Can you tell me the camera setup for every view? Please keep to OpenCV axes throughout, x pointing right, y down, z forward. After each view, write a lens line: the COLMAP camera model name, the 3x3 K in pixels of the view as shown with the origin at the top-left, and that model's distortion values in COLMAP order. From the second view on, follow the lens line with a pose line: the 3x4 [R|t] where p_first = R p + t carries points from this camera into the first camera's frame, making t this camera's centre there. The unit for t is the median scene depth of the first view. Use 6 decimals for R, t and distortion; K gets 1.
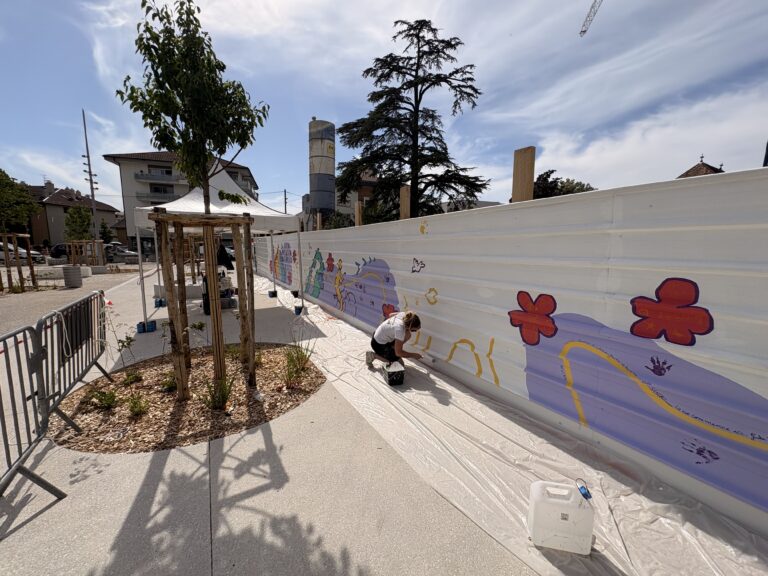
lens RADIAL K [[305.9, 0, 386.0], [0, 305.9, 288.9], [0, 0, 1]] dist [0.001351, -0.000329]
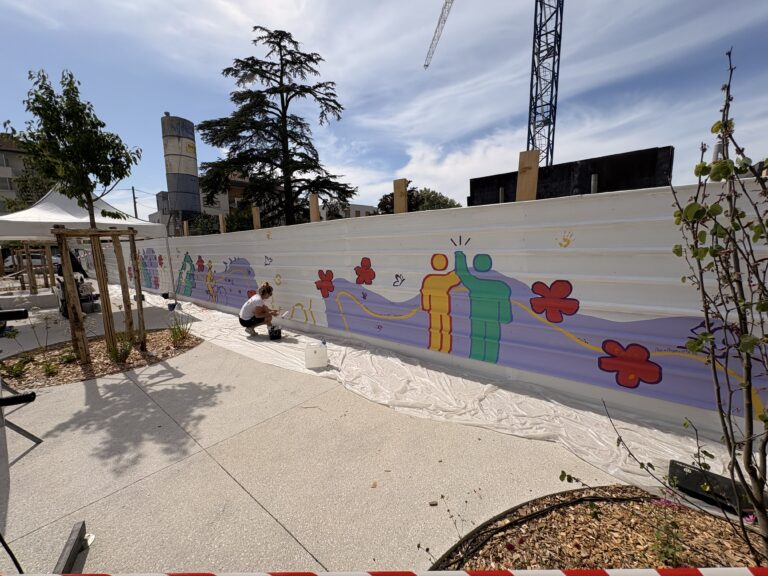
lens RADIAL K [[305.9, 0, 383.9], [0, 305.9, 288.7], [0, 0, 1]] dist [0.001351, -0.000329]
pose [[0.934058, -0.073478, 0.349481, 0.059073], [0.075273, 0.997127, 0.008463, 0.053441], [-0.349099, 0.018401, 0.936905, -0.348076]]
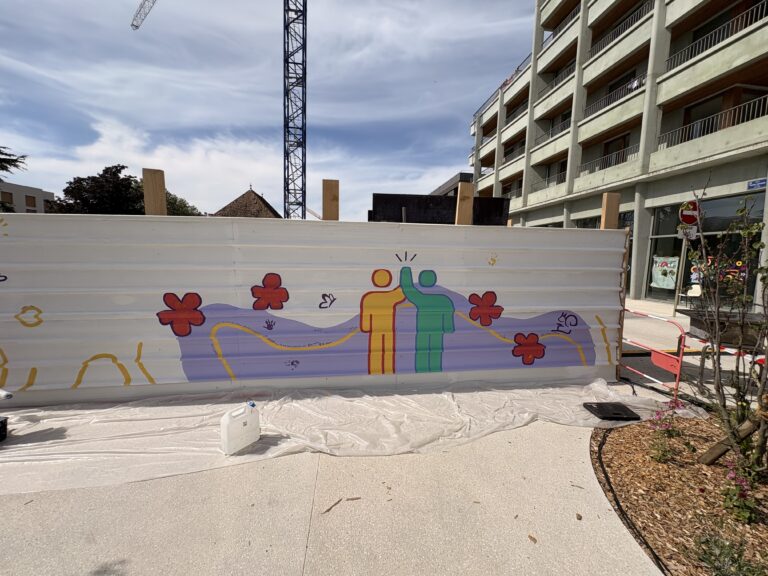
lens RADIAL K [[305.9, 0, 381.7], [0, 305.9, 289.1], [0, 0, 1]] dist [0.001351, -0.000329]
pose [[0.385180, -0.101324, 0.917262, -0.119007], [0.115230, 0.991456, 0.061132, 0.006062], [-0.915619, 0.082150, 0.393564, -0.076456]]
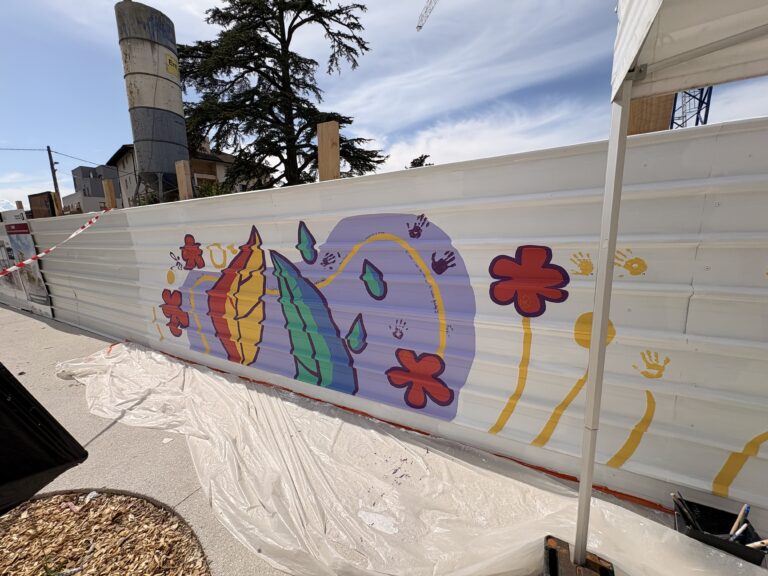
lens RADIAL K [[305.9, 0, 385.9], [0, 305.9, 289.6], [0, 0, 1]] dist [0.001351, -0.000329]
pose [[0.860720, -0.122034, 0.494235, -0.651411], [0.106732, 0.992524, 0.059193, -0.166201], [-0.497764, 0.001802, 0.867311, 1.209510]]
